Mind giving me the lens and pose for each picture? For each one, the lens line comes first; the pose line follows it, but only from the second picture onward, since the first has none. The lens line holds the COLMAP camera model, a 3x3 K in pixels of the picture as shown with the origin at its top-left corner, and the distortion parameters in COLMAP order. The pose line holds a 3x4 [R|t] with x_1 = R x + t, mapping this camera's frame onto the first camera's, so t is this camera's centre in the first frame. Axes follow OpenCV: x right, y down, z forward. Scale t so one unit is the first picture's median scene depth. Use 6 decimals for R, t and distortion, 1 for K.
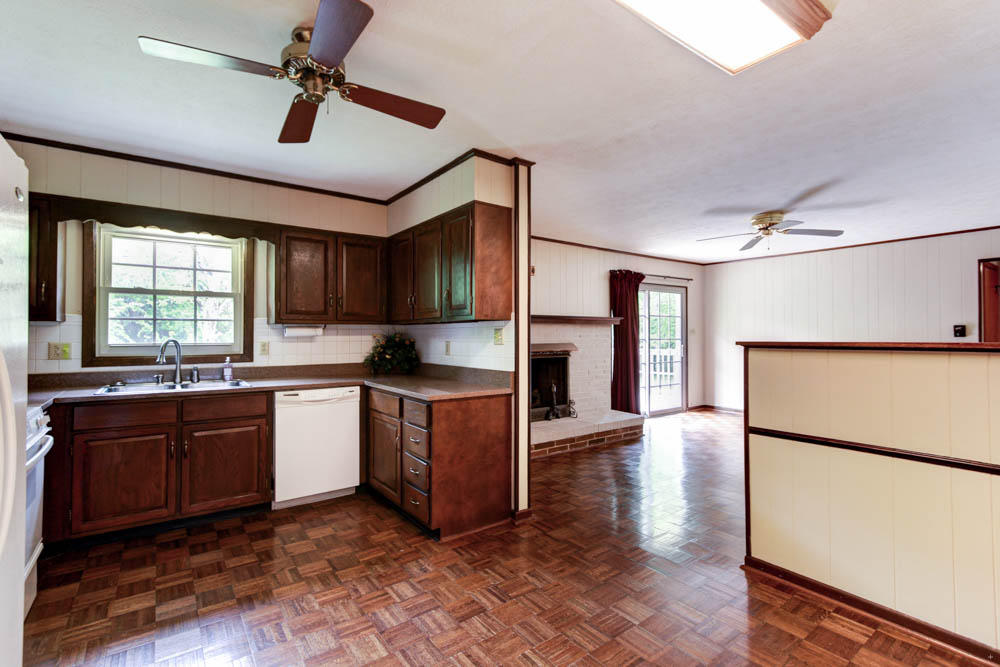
lens RADIAL K [[455.2, 0, 492.0], [0, 455.2, 334.1], [0, 0, 1]] dist [0.000231, 0.000273]
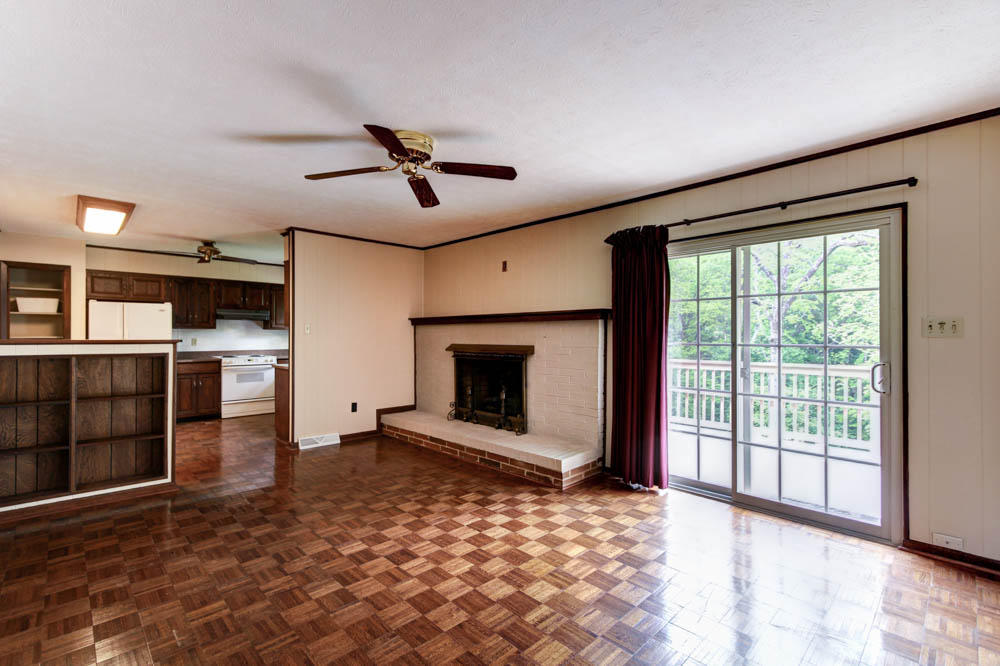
lens RADIAL K [[455.2, 0, 492.0], [0, 455.2, 333.6], [0, 0, 1]] dist [0.000231, 0.000273]
pose [[0.133188, -0.005001, -0.991078, 0.876323], [-0.004035, 0.999976, -0.005588, 0.003407], [0.991083, 0.004743, 0.133165, 0.739988]]
